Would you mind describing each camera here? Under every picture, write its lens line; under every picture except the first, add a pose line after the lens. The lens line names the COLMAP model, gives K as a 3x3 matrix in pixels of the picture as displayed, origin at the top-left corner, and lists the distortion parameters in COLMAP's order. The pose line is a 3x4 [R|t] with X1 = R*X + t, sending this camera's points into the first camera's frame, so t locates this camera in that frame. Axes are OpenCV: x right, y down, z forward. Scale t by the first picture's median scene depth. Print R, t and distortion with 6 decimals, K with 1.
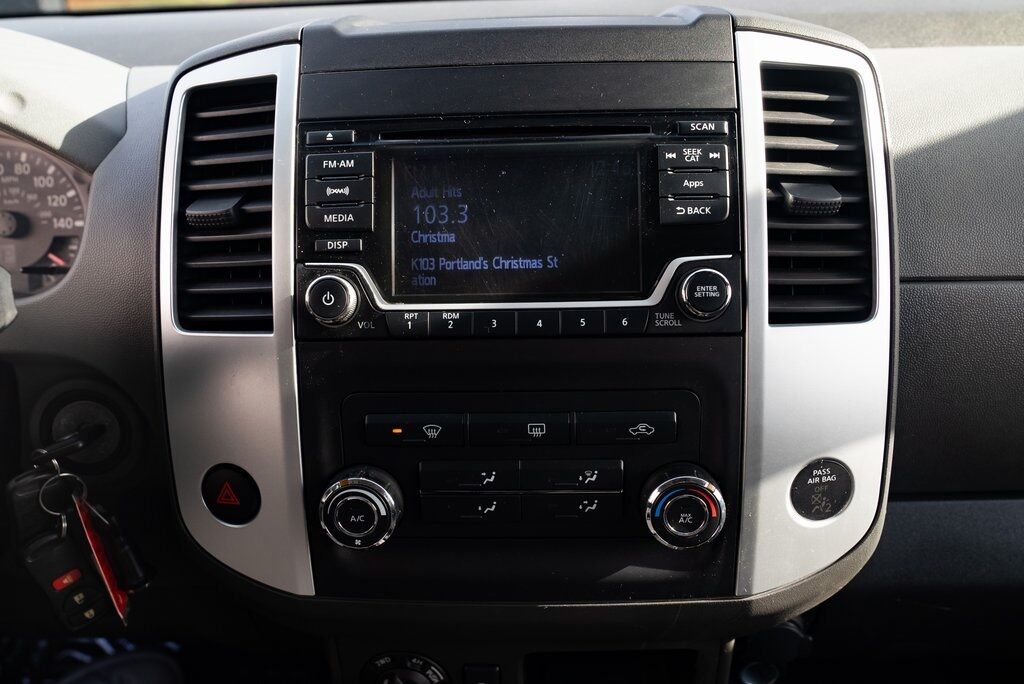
lens RADIAL K [[820.2, 0, 512.0], [0, 820.2, 342.0], [0, 0, 1]] dist [-0.034402, 0.002935]
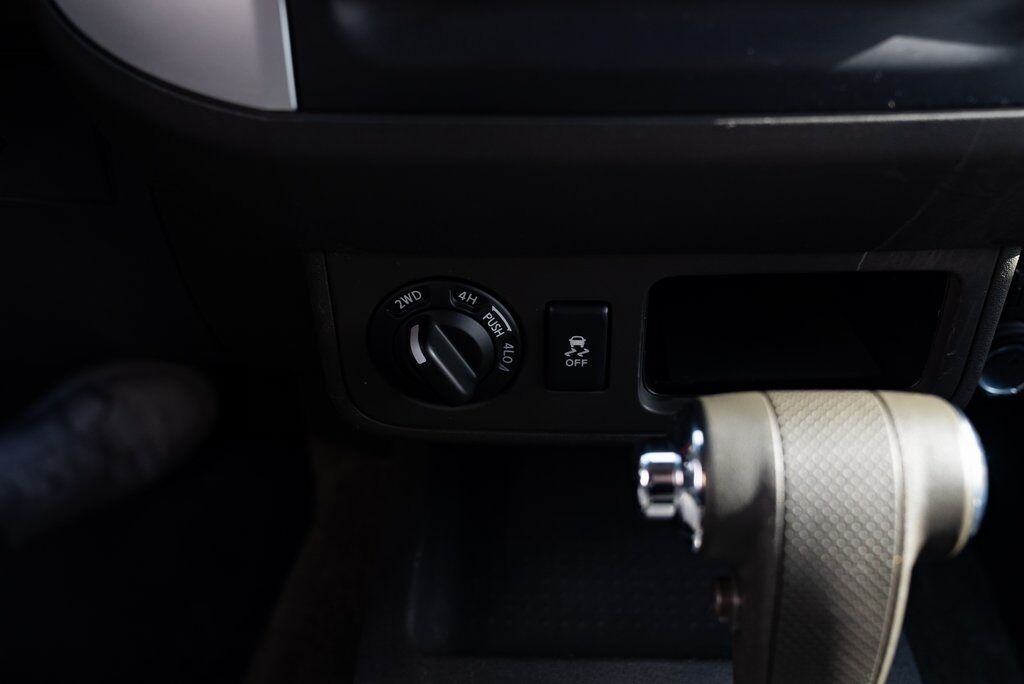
lens RADIAL K [[1060.8, 0, 512.6], [0, 1060.8, 330.8], [0, 0, 1]] dist [0.004812, -0.025337]
pose [[0.999867, 0.001383, 0.016252, -0.117140], [-0.003820, 0.988540, 0.150910, 0.365714], [-0.015857, -0.150952, 0.988414, 0.304125]]
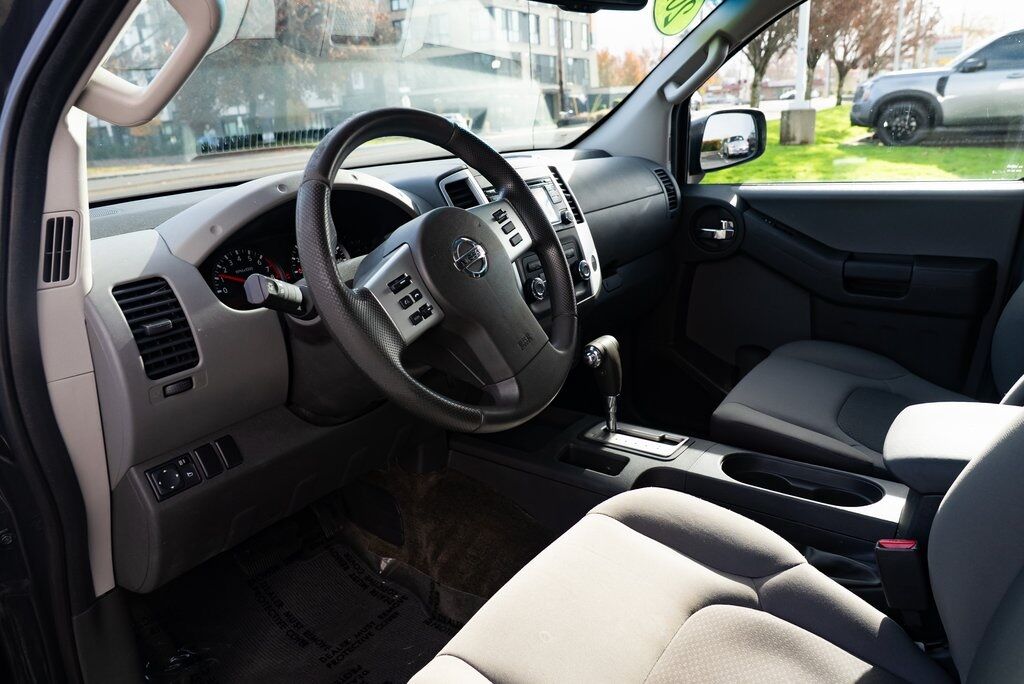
lens RADIAL K [[696.6, 0, 512.0], [0, 696.6, 342.0], [0, 0, 1]] dist [-0.008205, 0.001911]
pose [[0.558882, -0.258169, 0.788035, -2.643987], [0.404671, 0.914376, 0.012563, 0.329784], [-0.723804, 0.311874, 0.615502, -0.692842]]
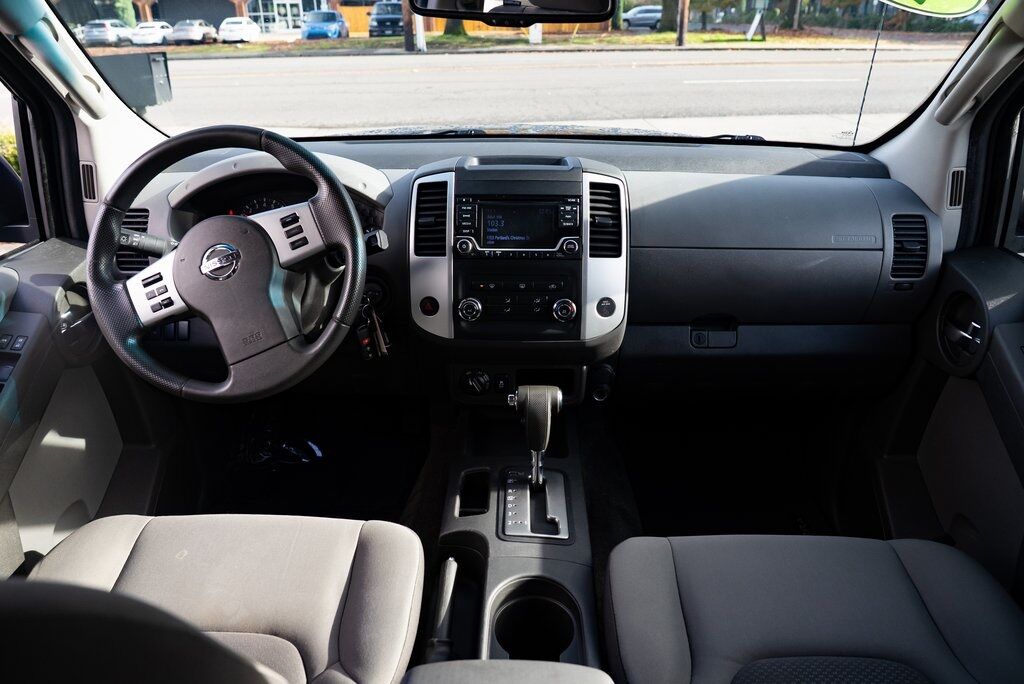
lens RADIAL K [[698.9, 0, 512.0], [0, 698.9, 342.0], [0, 0, 1]] dist [-0.039415, 0.026130]
pose [[0.999507, 0.022681, 0.021695, -0.070284], [-0.022422, 0.999675, -0.012123, 0.371670], [-0.021963, 0.011630, 0.999691, -1.904121]]
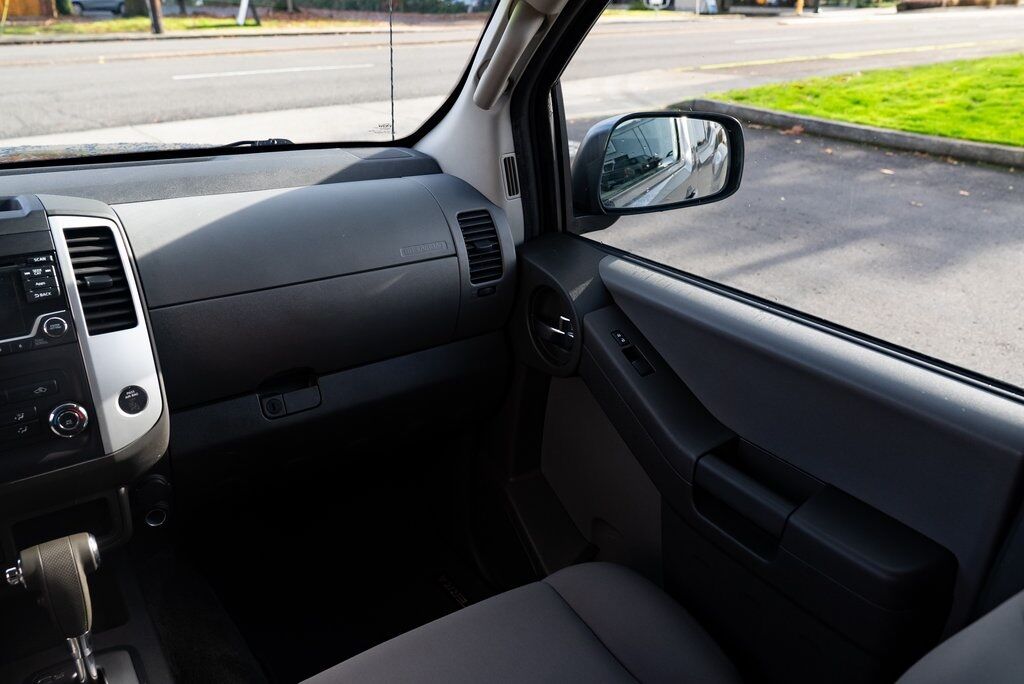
lens RADIAL K [[823.3, 0, 512.0], [0, 823.3, 342.0], [0, 0, 1]] dist [-0.012166, 0.001909]
pose [[0.817478, -0.190280, 0.543620, 0.014072], [0.224946, 0.974367, 0.002786, 0.260293], [-0.530216, 0.120007, 0.839327, -1.624821]]
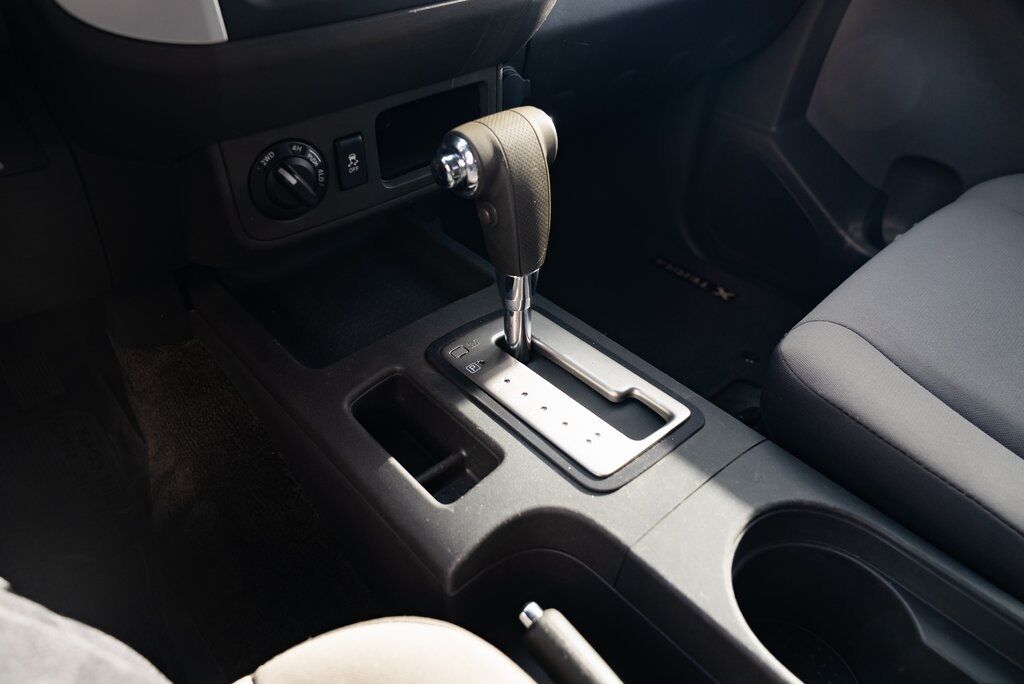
lens RADIAL K [[696.6, 0, 512.0], [0, 696.6, 342.0], [0, 0, 1]] dist [-0.008205, 0.001911]
pose [[0.719092, -0.408896, 0.561882, -0.665072], [0.276305, 0.910137, 0.308718, 0.510224], [-0.637623, -0.066746, 0.767452, 0.076118]]
